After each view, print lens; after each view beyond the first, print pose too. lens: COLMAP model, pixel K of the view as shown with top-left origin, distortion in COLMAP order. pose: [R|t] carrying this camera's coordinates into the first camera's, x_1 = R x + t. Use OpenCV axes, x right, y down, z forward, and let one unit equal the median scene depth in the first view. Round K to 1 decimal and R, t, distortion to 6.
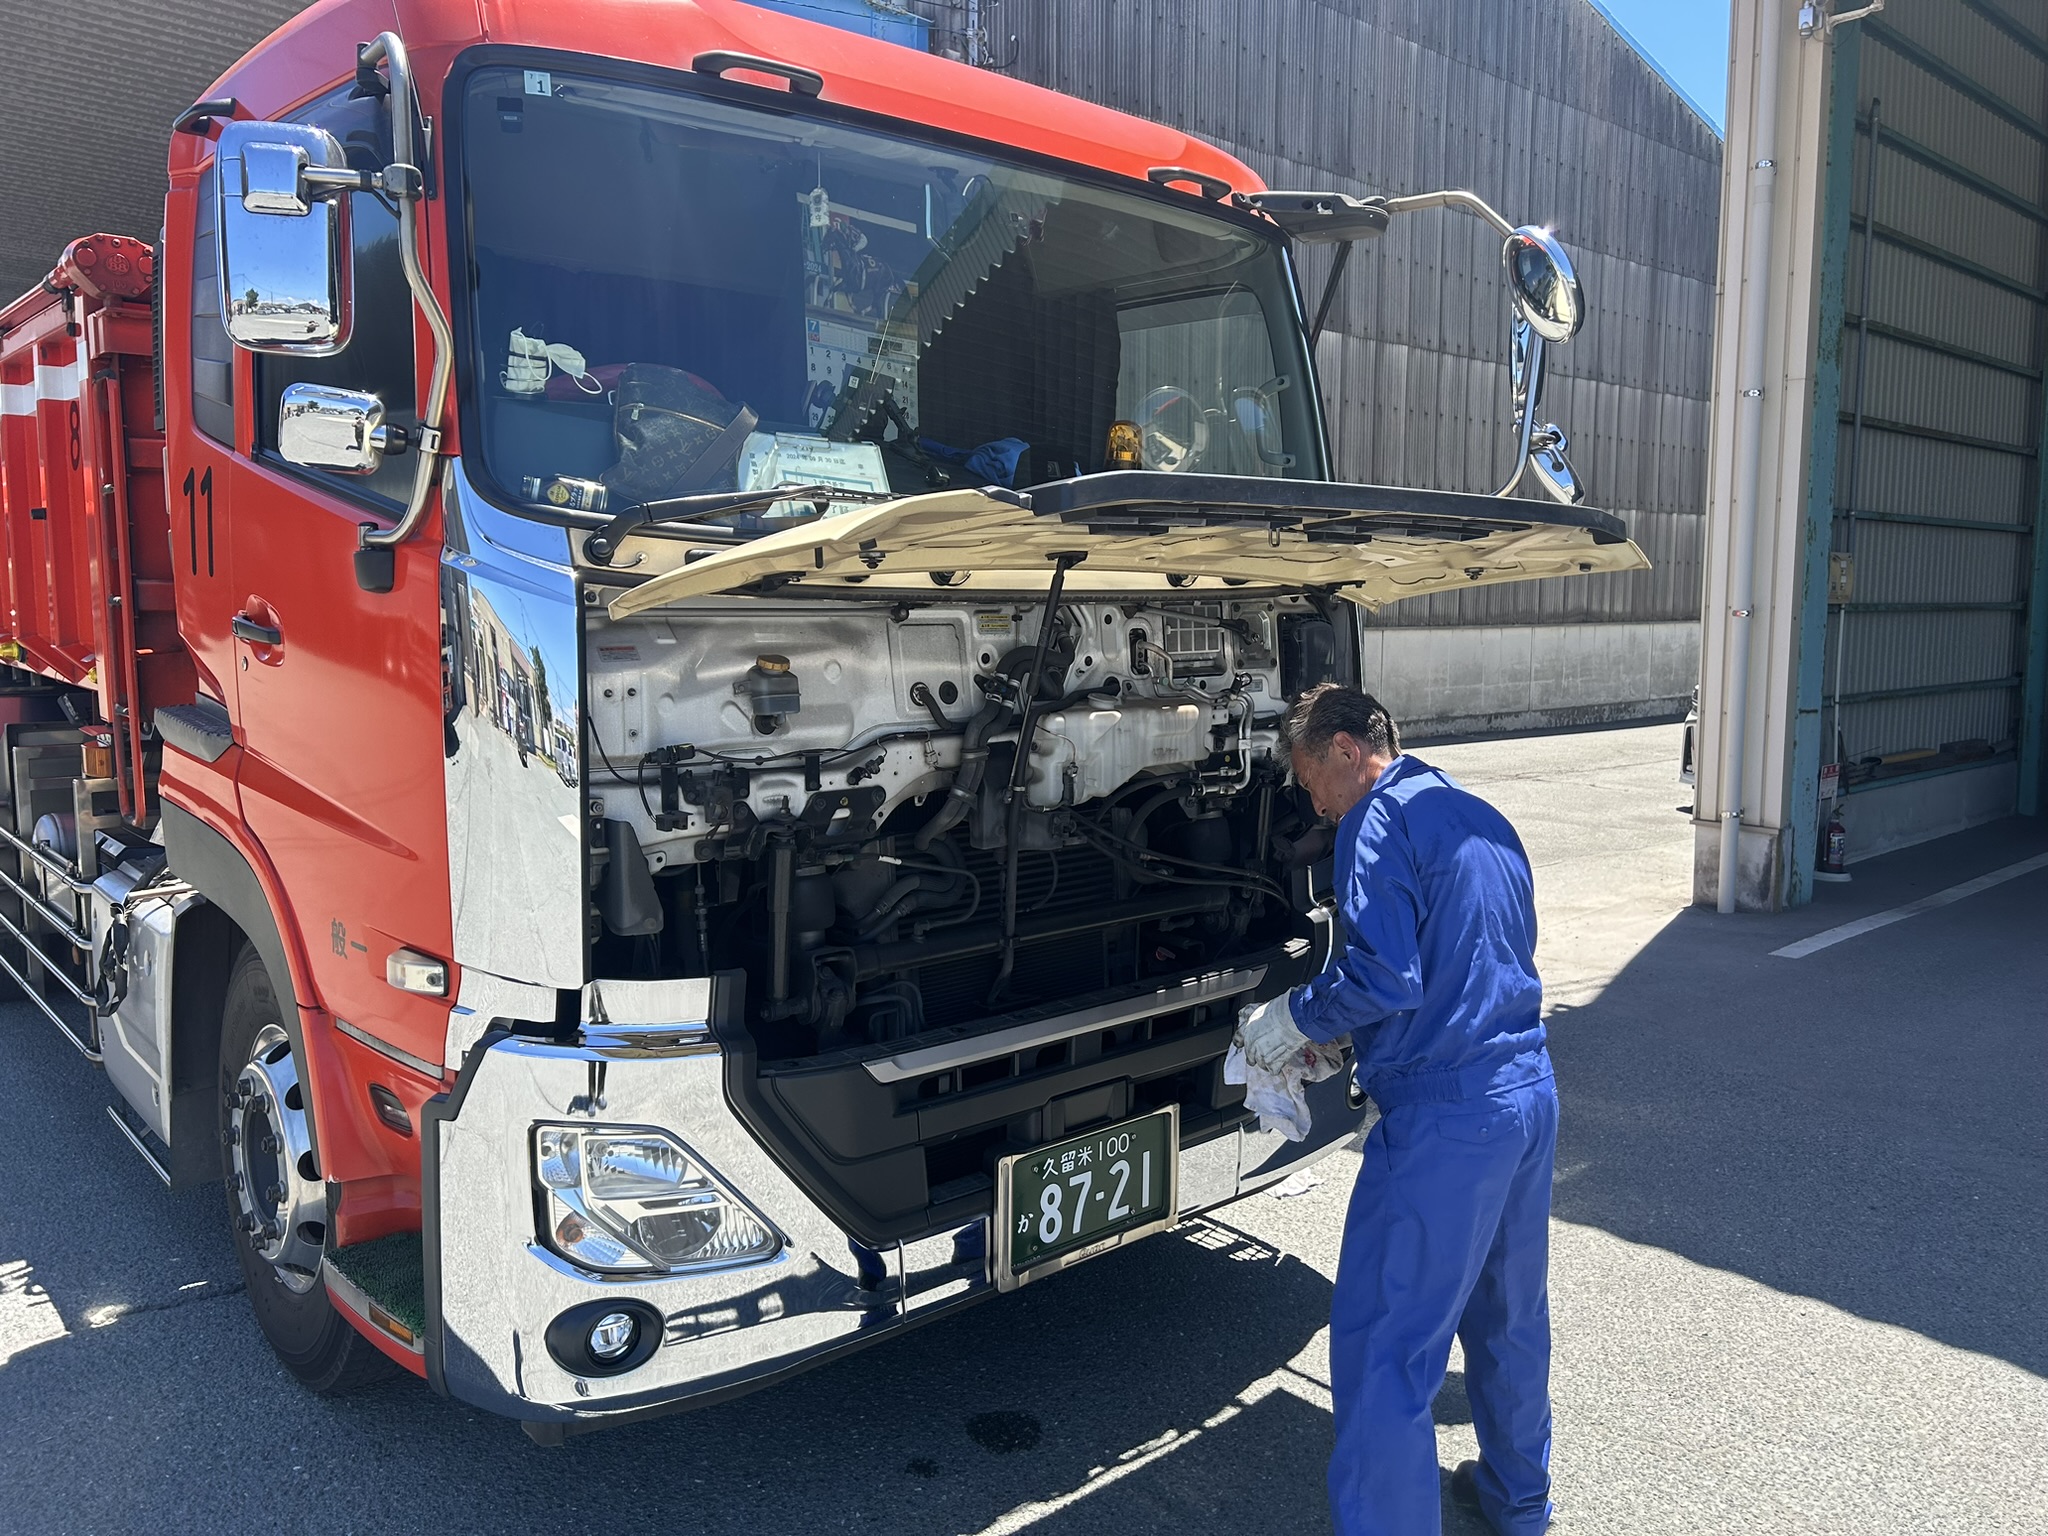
lens RADIAL K [[1541.0, 0, 1024.0], [0, 1541.0, 768.0], [0, 0, 1]] dist [-0.005912, -0.002751]
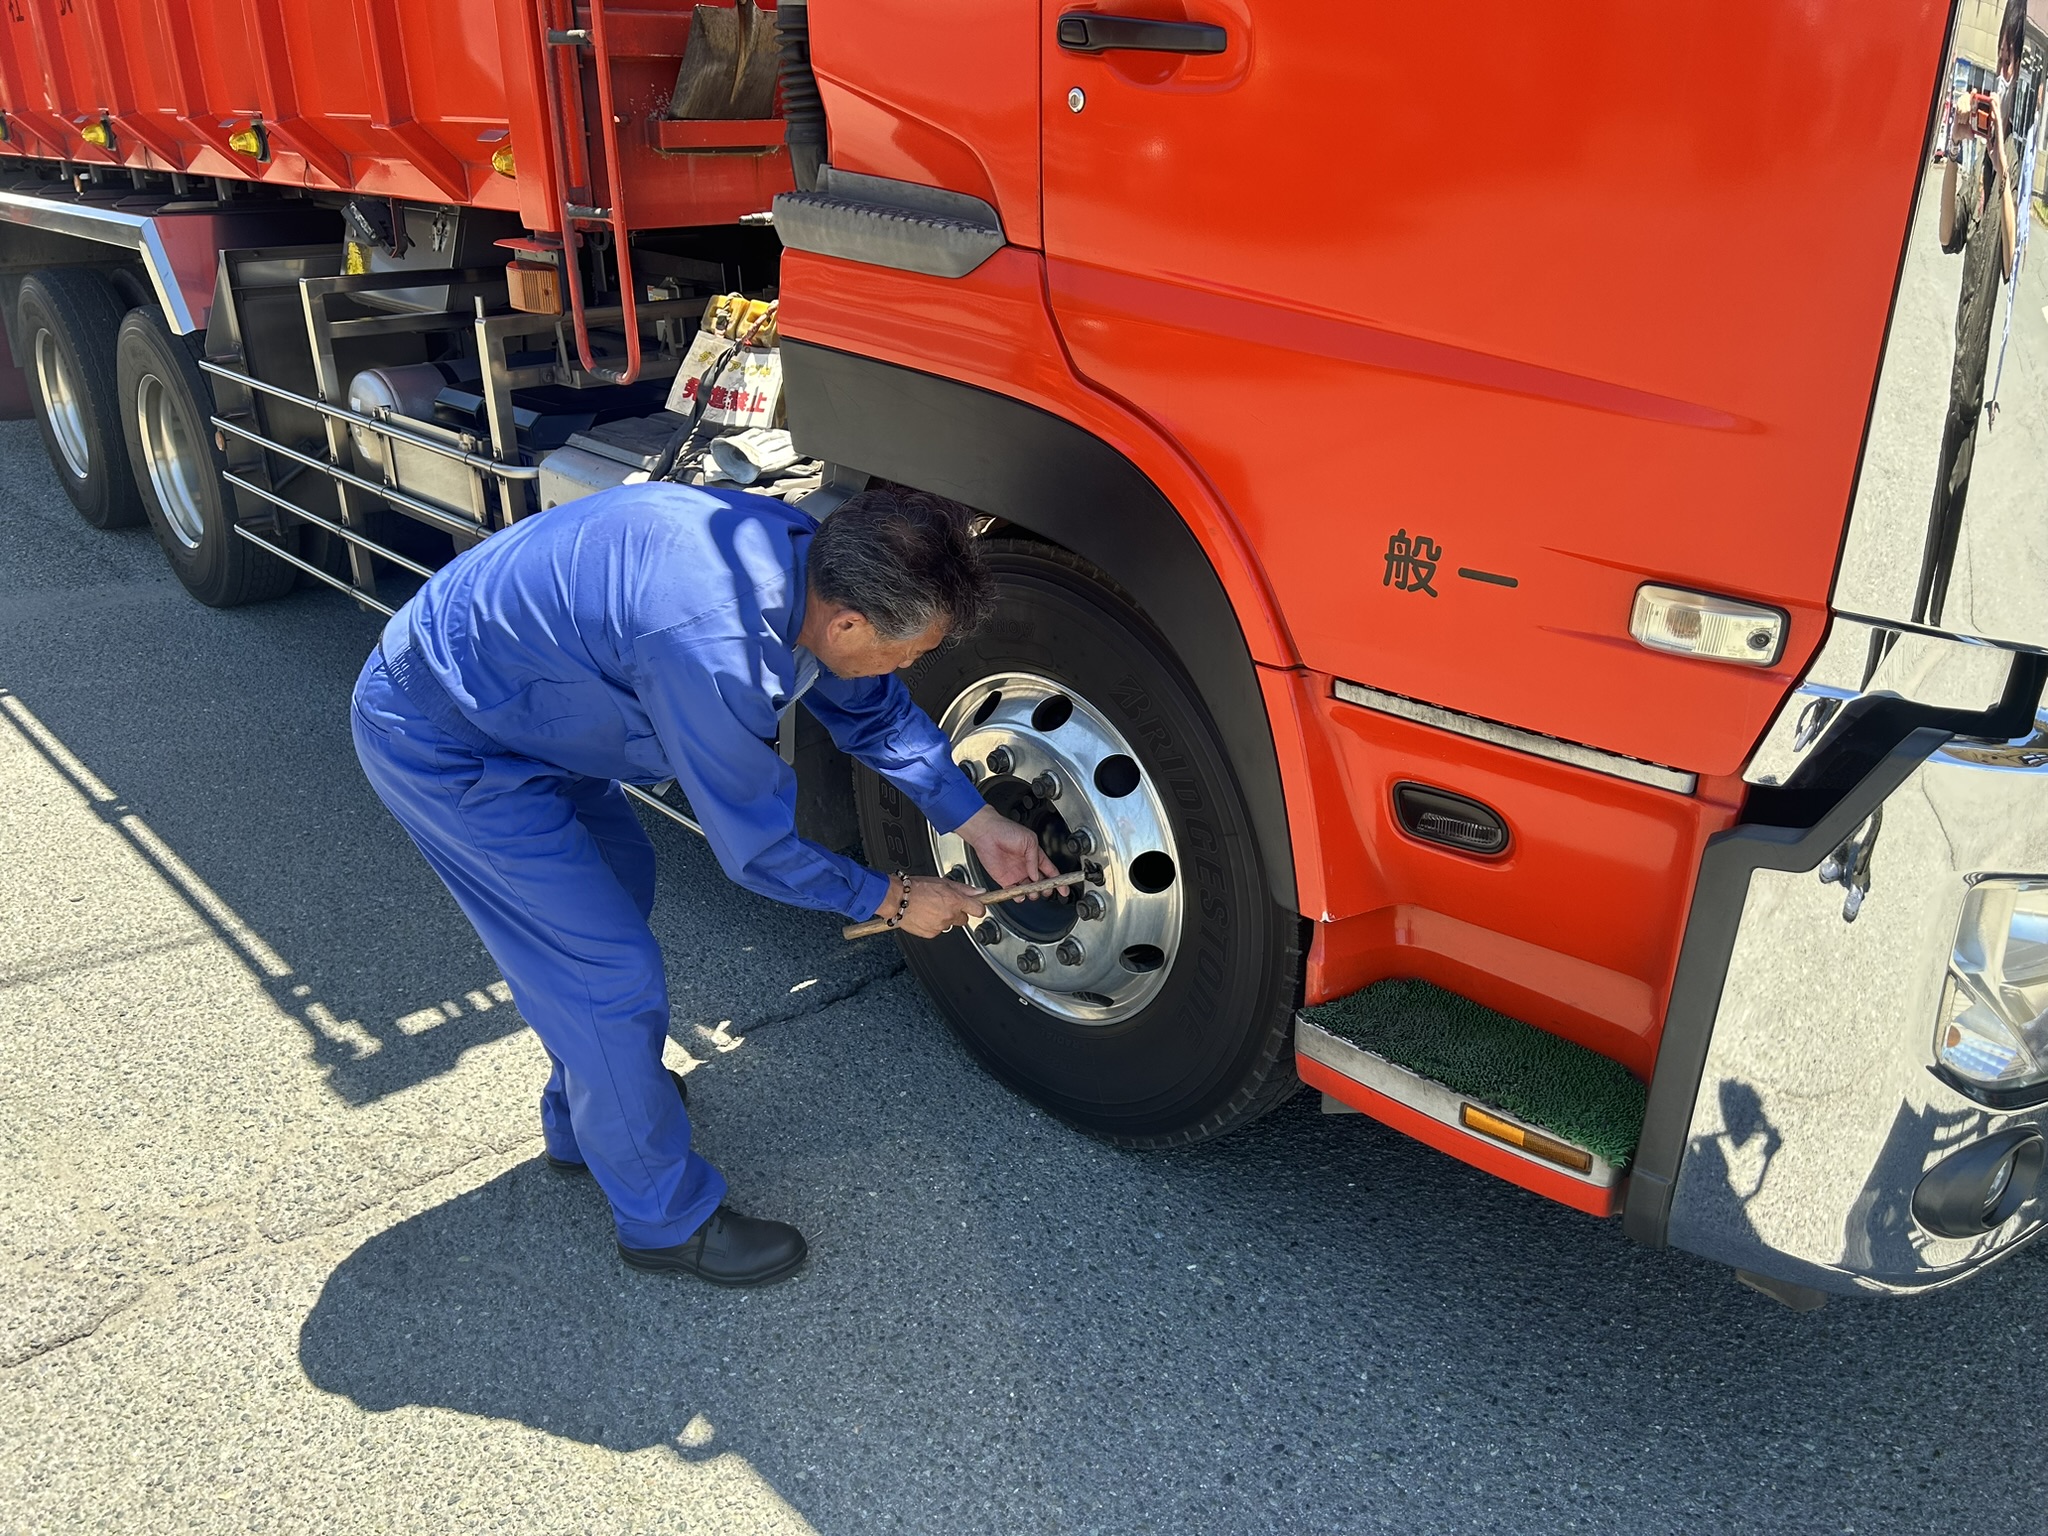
lens RADIAL K [[1541.0, 0, 1024.0], [0, 1541.0, 768.0], [0, 0, 1]] dist [-0.005912, -0.002751]
pose [[0.999374, -0.022864, 0.026988, -0.528054], [0.014189, 0.958052, 0.286242, 0.009309], [-0.032400, -0.285680, 0.957777, 0.333794]]
